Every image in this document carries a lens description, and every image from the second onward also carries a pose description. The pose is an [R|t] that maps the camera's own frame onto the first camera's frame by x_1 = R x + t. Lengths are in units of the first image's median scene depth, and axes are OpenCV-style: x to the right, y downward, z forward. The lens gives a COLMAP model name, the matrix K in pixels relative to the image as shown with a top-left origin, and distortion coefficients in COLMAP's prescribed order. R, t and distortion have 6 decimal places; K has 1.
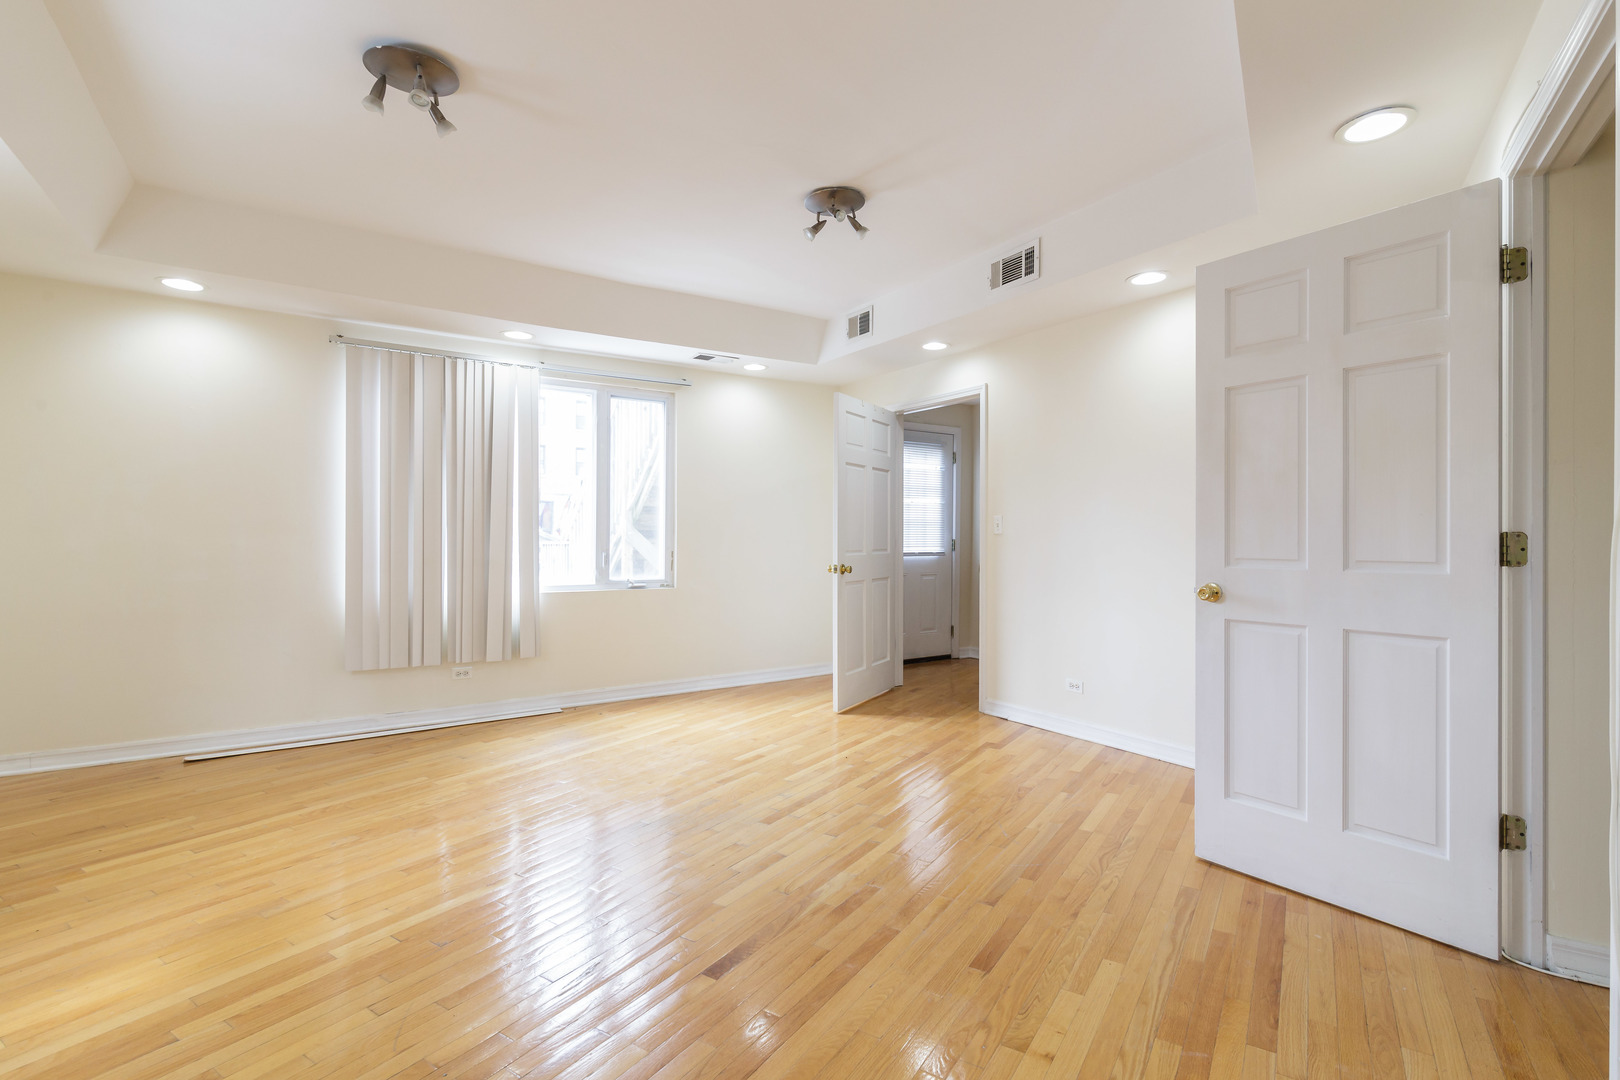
lens RADIAL K [[746.2, 0, 820.6], [0, 746.2, 534.9], [0, 0, 1]] dist [0.001425, 0.000286]
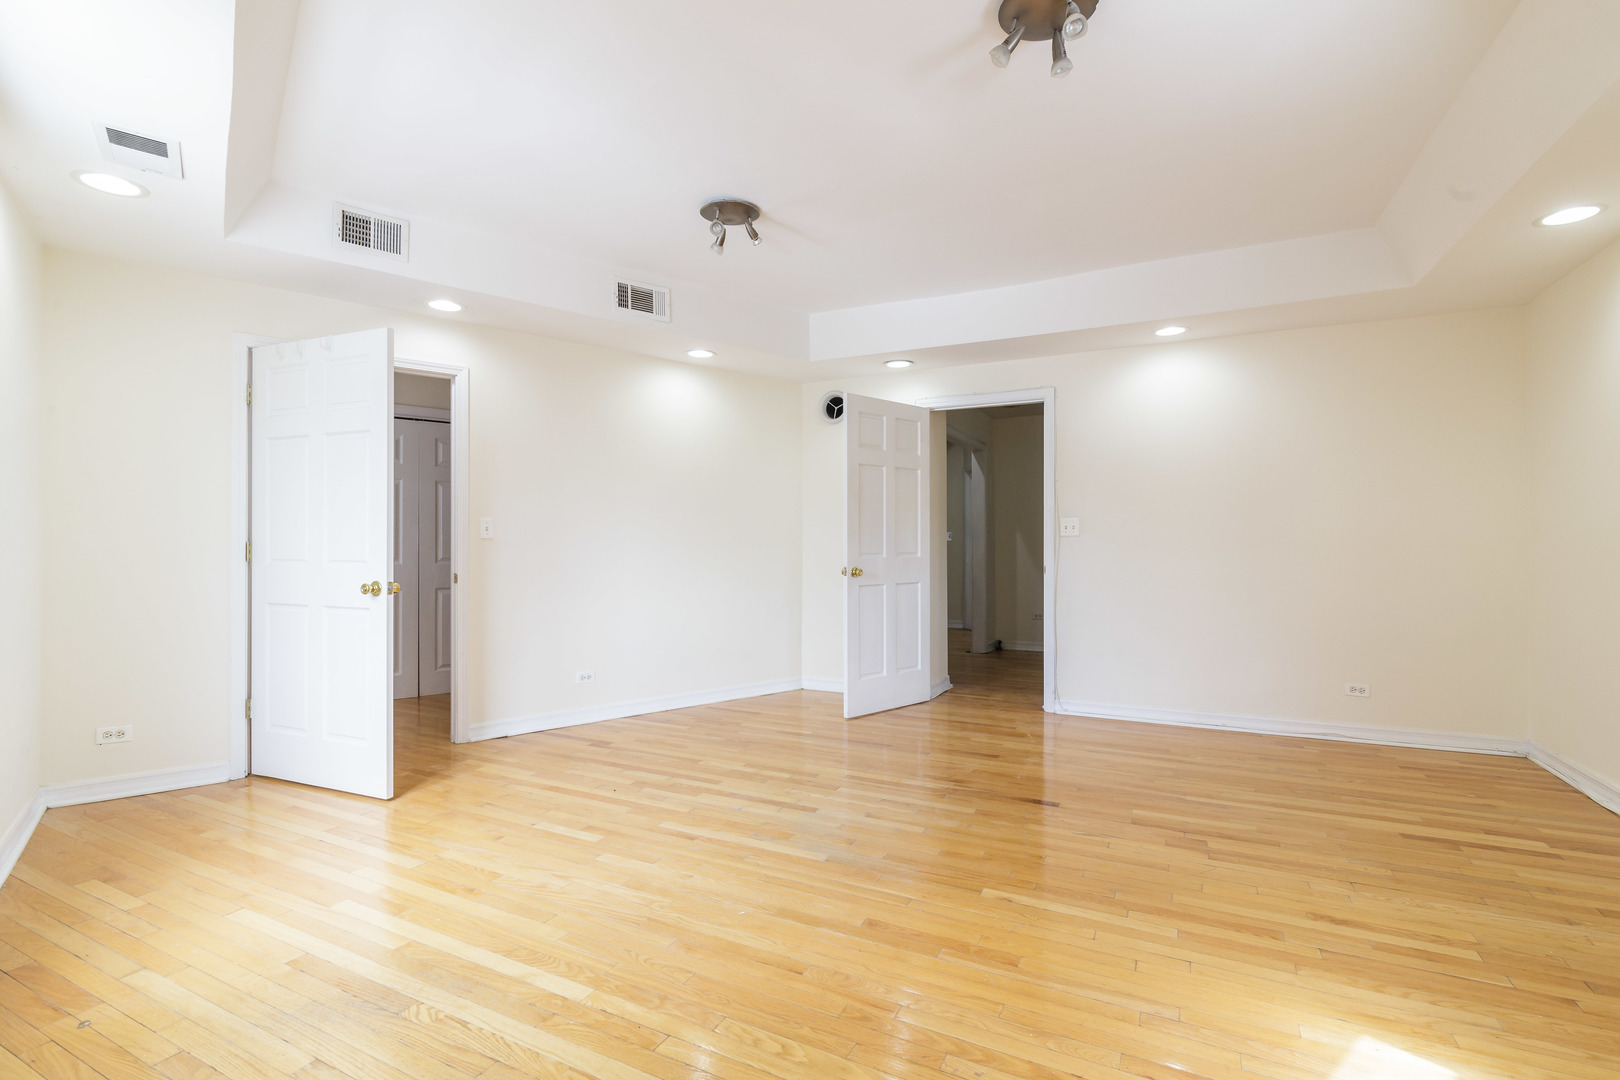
lens RADIAL K [[746.2, 0, 820.6], [0, 746.2, 543.6], [0, 0, 1]] dist [0.001425, 0.000286]
pose [[-0.103851, -0.001443, 0.994592, -0.883715], [-0.001452, 0.999998, 0.001299, 0.004275], [-0.994592, -0.001309, -0.103853, 0.862194]]
